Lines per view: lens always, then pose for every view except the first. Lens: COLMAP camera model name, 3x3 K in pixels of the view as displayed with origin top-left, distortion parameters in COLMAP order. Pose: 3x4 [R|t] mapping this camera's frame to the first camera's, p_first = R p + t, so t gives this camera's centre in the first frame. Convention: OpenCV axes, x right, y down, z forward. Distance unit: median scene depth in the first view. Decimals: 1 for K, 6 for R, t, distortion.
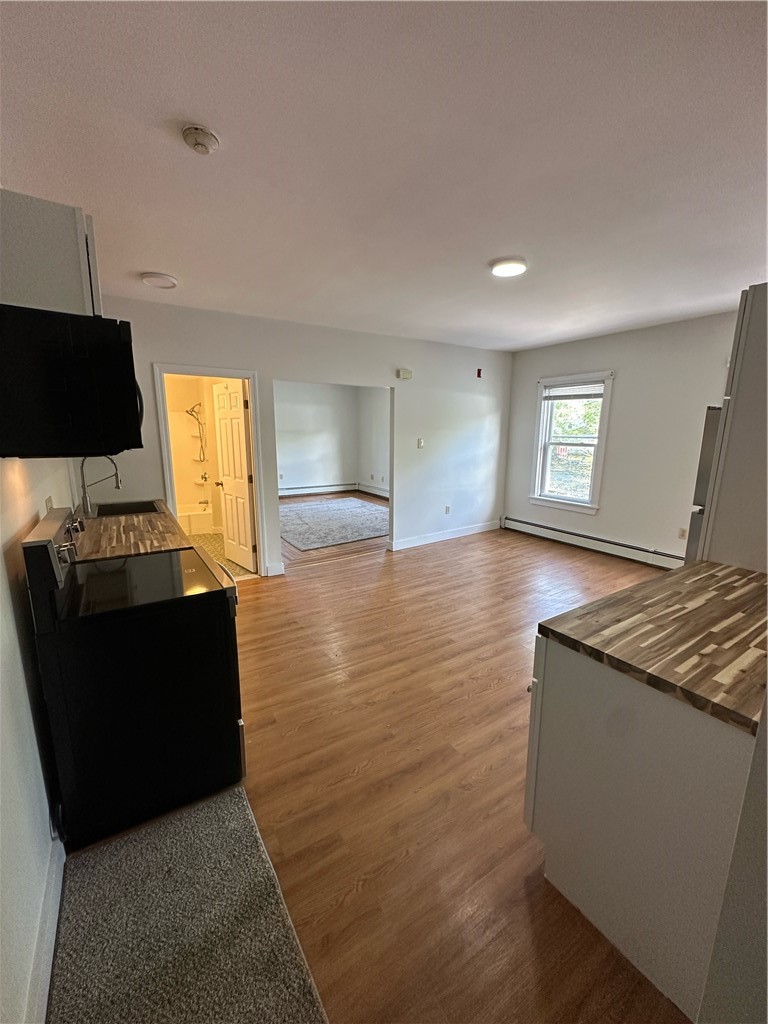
lens RADIAL K [[412.7, 0, 384.0], [0, 412.7, 512.0], [0, 0, 1]] dist [-0.001682, 0.000005]
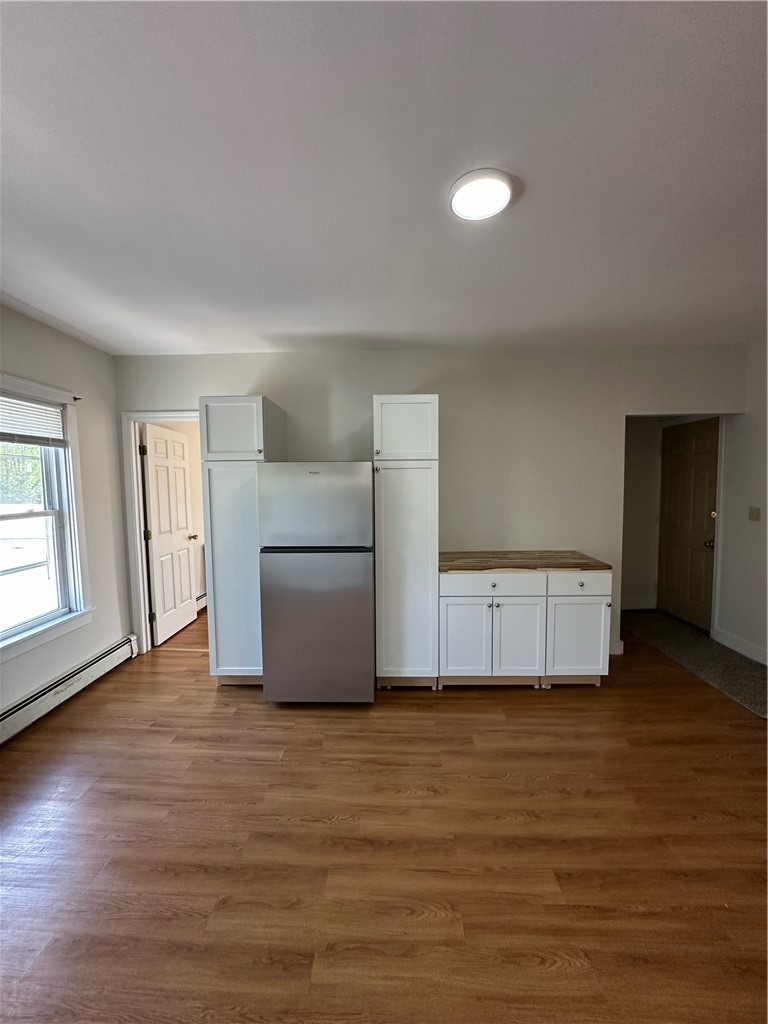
lens RADIAL K [[408.8, 0, 382.2], [0, 408.8, 512.6], [0, 0, 1]] dist [-0.003348, 0.000676]
pose [[-0.825686, -0.034221, 0.563091, 0.080258], [0.121149, 0.964113, 0.236240, -0.294124], [-0.550967, 0.263278, -0.791909, 1.489276]]
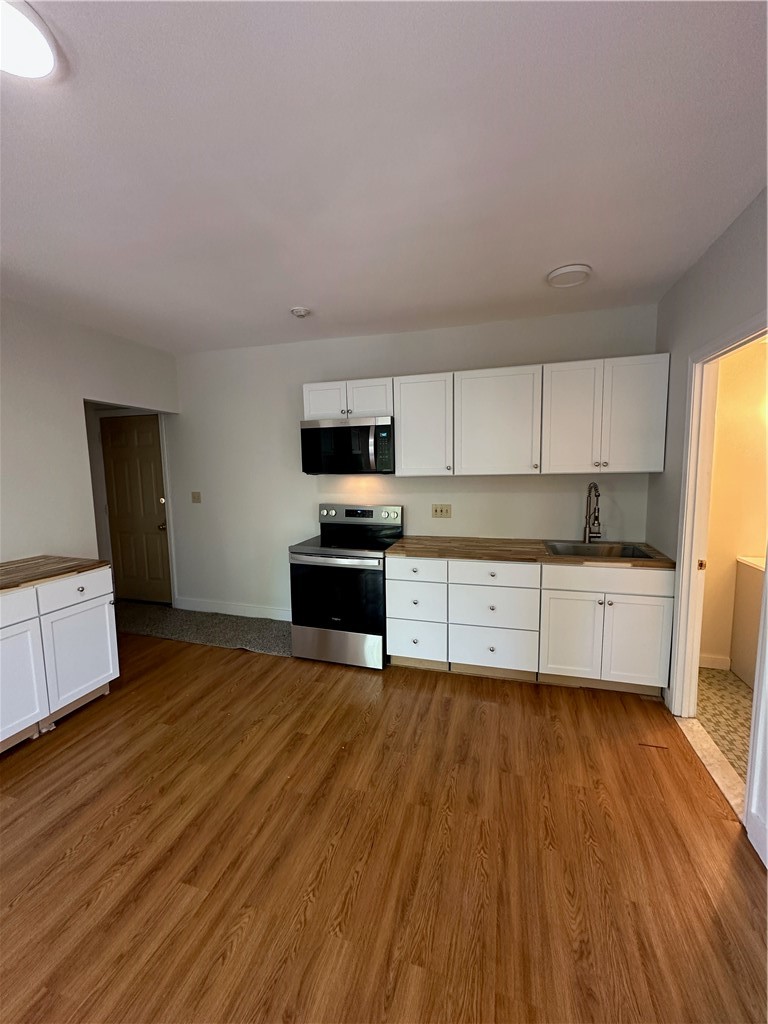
lens RADIAL K [[408.8, 0, 382.2], [0, 408.8, 512.6], [0, 0, 1]] dist [-0.003348, 0.000676]
pose [[-0.761950, 0.079431, -0.642746, 0.283075], [-0.114484, 0.960301, 0.254391, -0.278516], [0.637437, 0.267417, -0.722608, 1.463780]]
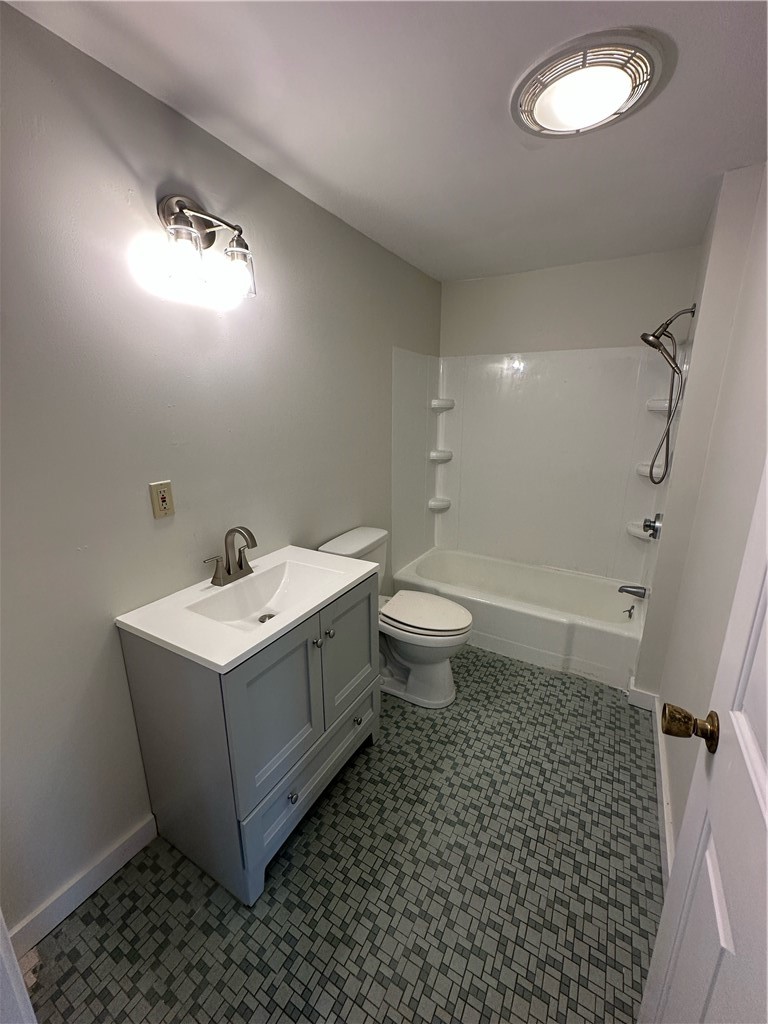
lens RADIAL K [[408.8, 0, 382.2], [0, 408.8, 512.6], [0, 0, 1]] dist [-0.003348, 0.000676]
pose [[0.447222, 0.215349, -0.868111, -0.509685], [-0.169943, 0.973361, 0.153908, -0.240411], [0.878130, 0.078698, 0.471906, 1.356116]]
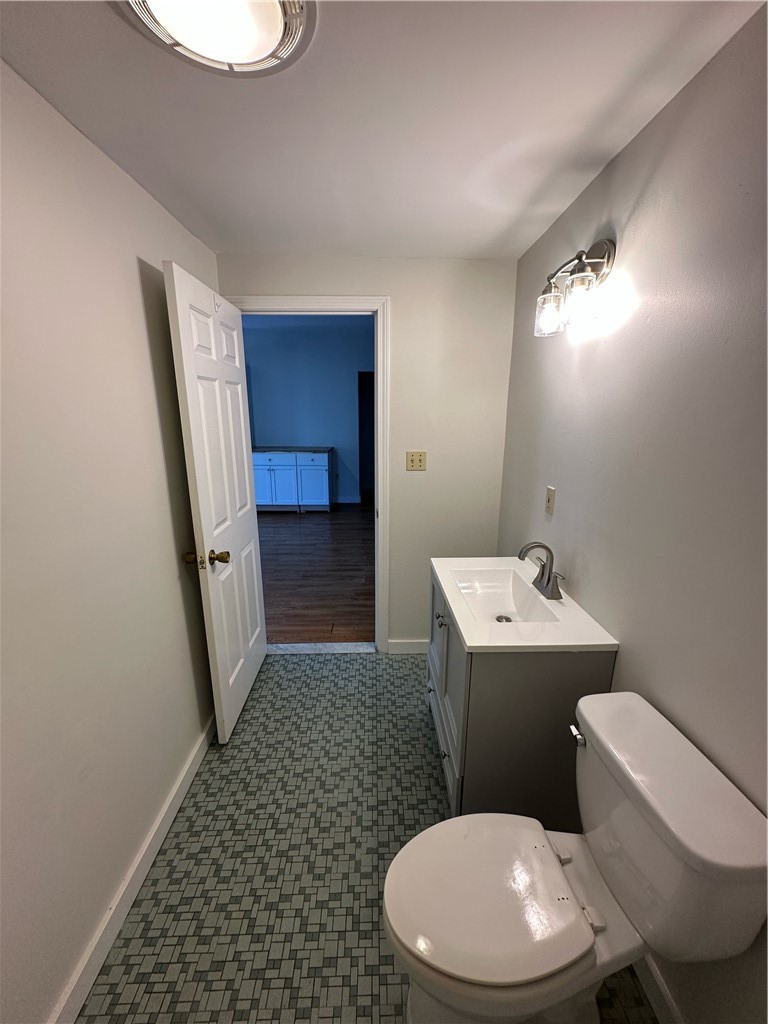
lens RADIAL K [[408.8, 0, 382.2], [0, 408.8, 512.6], [0, 0, 1]] dist [-0.003348, 0.000676]
pose [[-0.848506, -0.140468, 0.510202, -1.103323], [0.096708, 0.906730, 0.410473, -0.393819], [-0.520273, 0.397630, -0.755782, 1.933190]]
